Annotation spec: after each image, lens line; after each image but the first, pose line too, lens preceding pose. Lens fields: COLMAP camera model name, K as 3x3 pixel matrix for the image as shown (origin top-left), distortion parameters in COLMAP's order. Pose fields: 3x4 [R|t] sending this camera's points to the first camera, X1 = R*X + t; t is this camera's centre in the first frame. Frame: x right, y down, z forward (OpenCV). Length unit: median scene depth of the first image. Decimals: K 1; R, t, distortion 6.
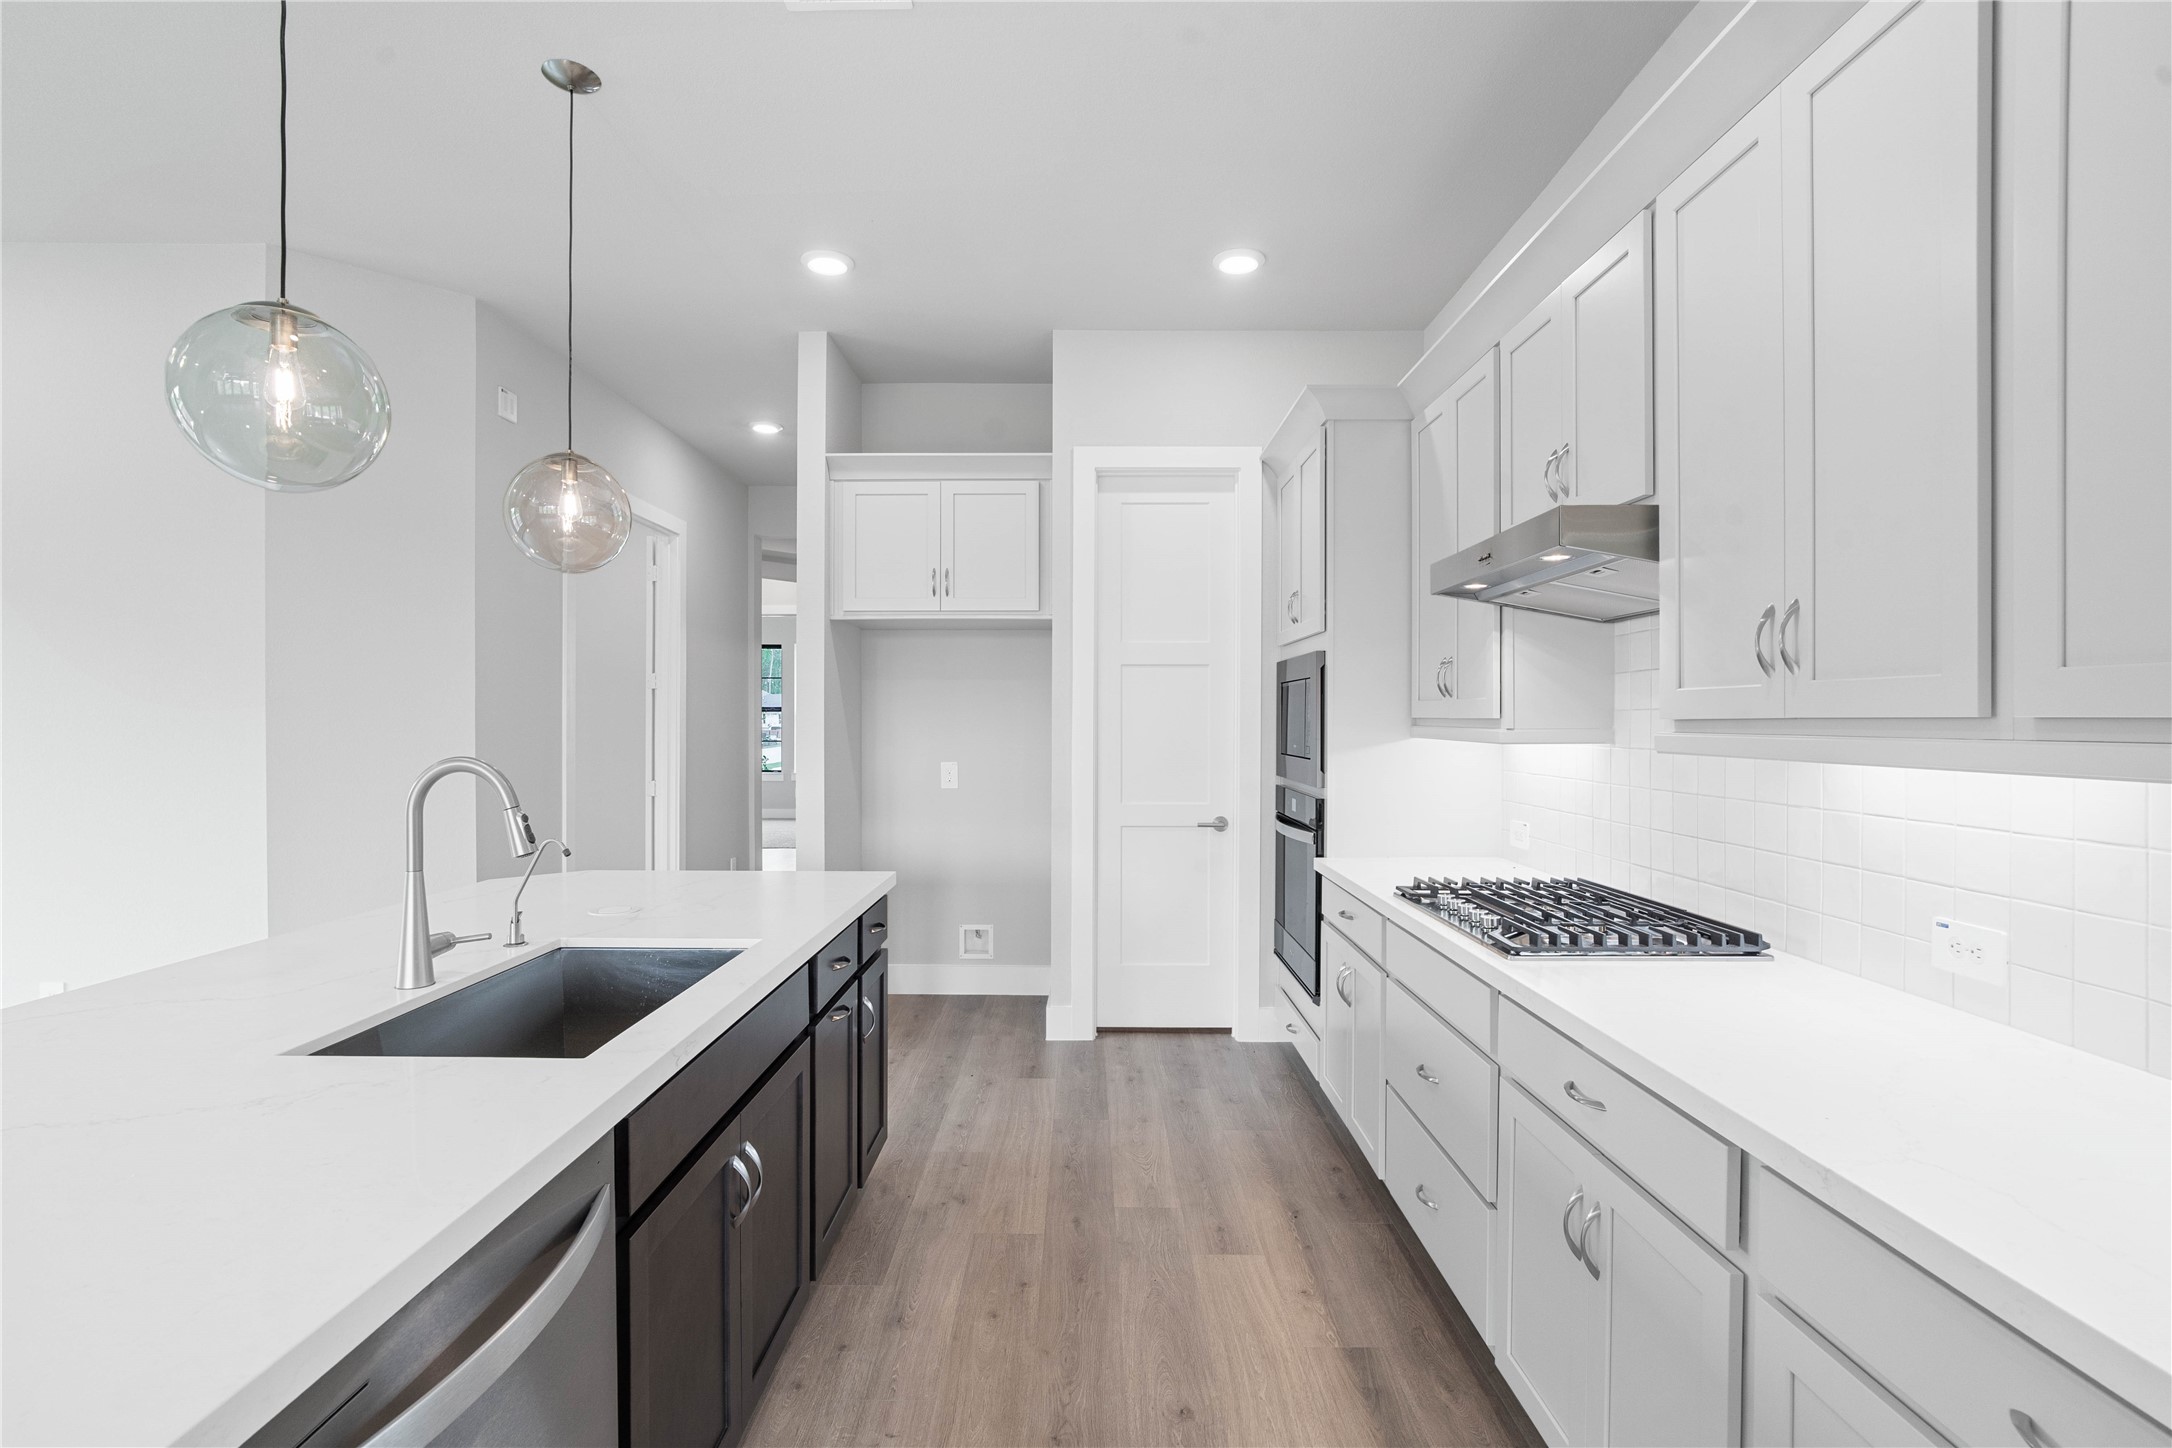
lens RADIAL K [[1022.0, 0, 1085.8], [0, 1022.0, 731.0], [0, 0, 1]] dist [-0.014559, 0.004716]
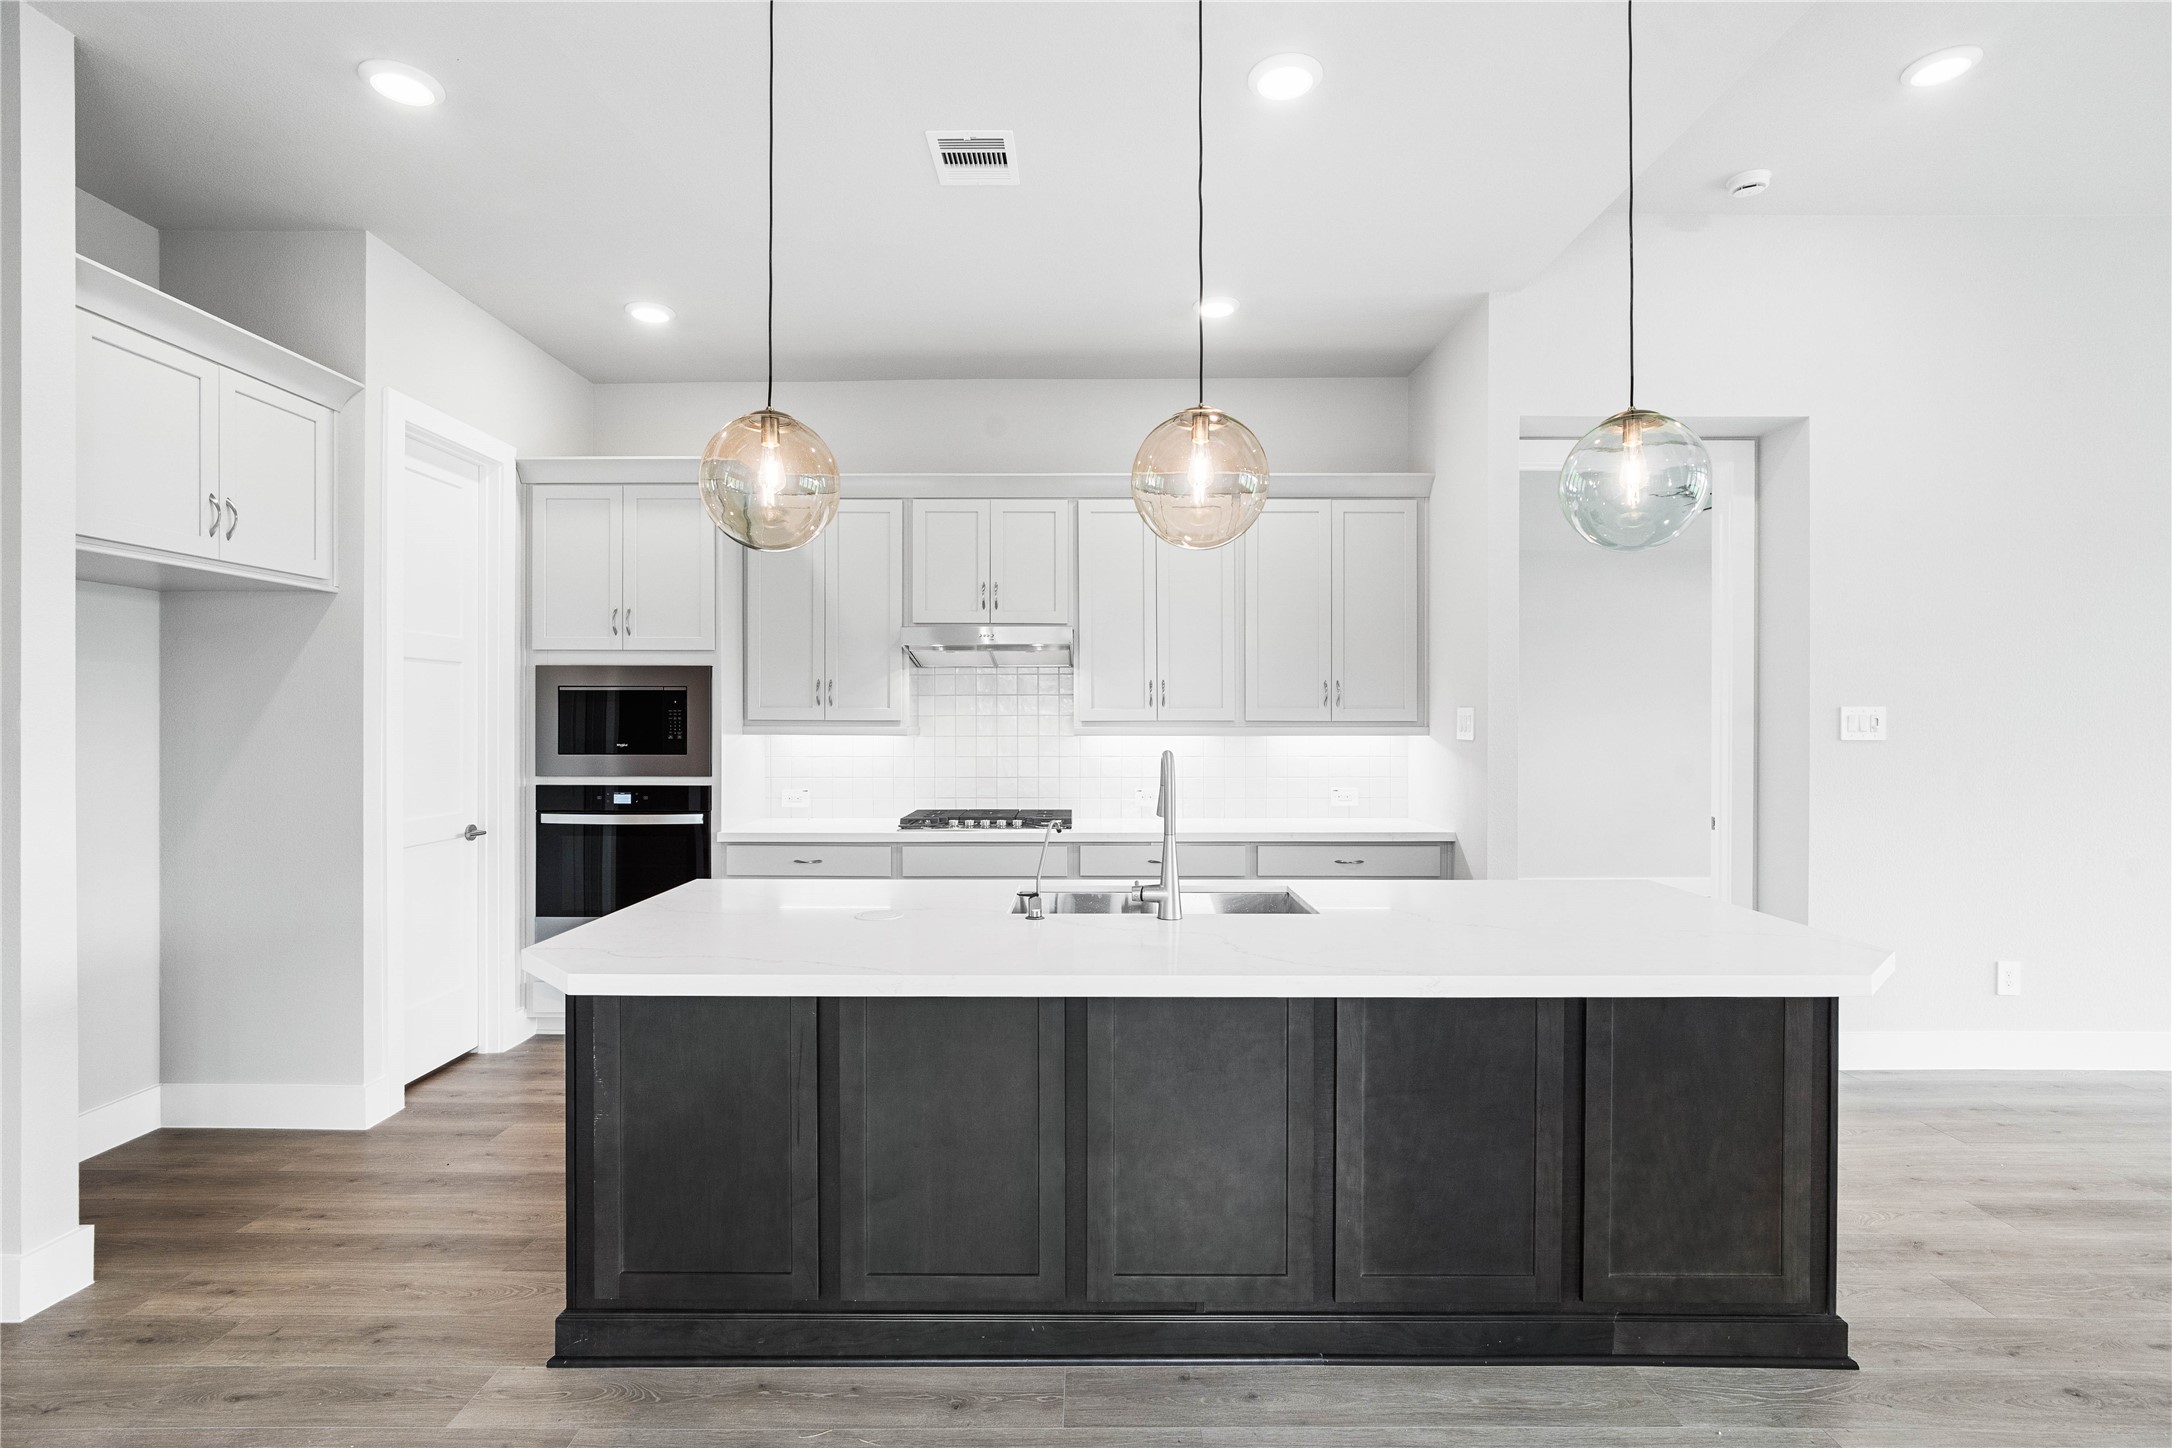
lens RADIAL K [[1022.0, 0, 1079.8], [0, 1022.0, 726.5], [0, 0, 1]] dist [-0.014559, 0.004716]
pose [[0.003923, -0.009727, 0.999945, -0.809733], [0.010261, 0.999900, 0.009686, -0.009416], [-0.999940, 0.010222, 0.004023, 0.438274]]
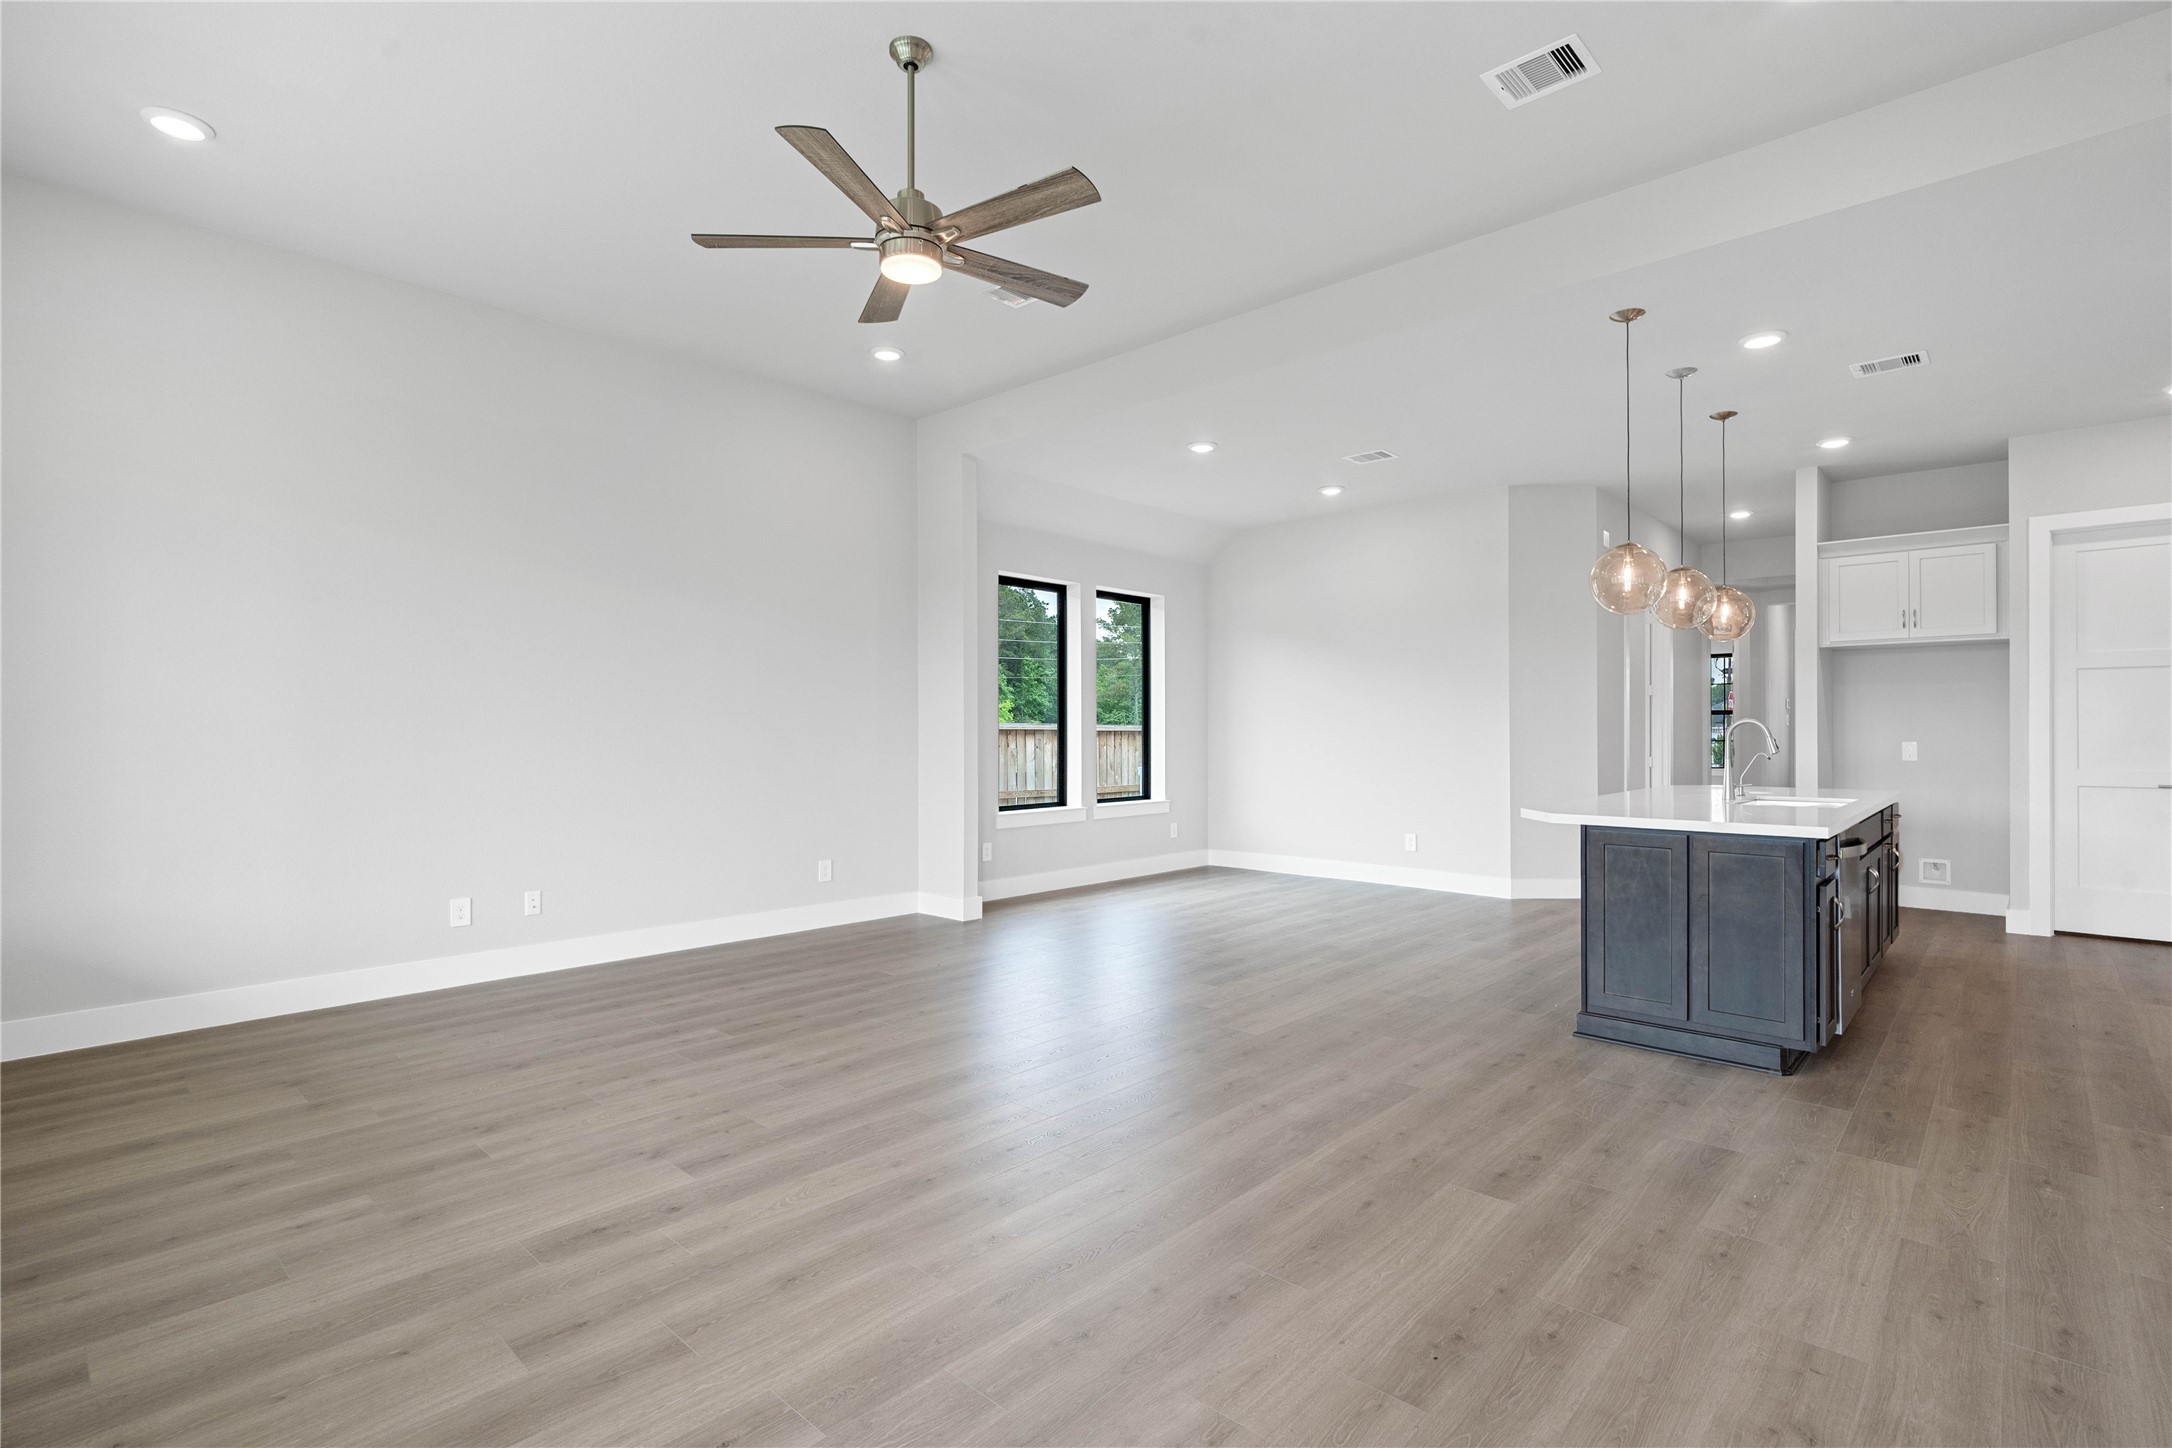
lens RADIAL K [[1022.0, 0, 1080.5], [0, 1022.0, 722.4], [0, 0, 1]] dist [-0.014559, 0.004716]
pose [[0.727228, -0.005493, -0.686374, -0.006347], [-0.006250, 0.999874, -0.014623, 0.036557], [0.686367, 0.014924, 0.727102, -0.917516]]
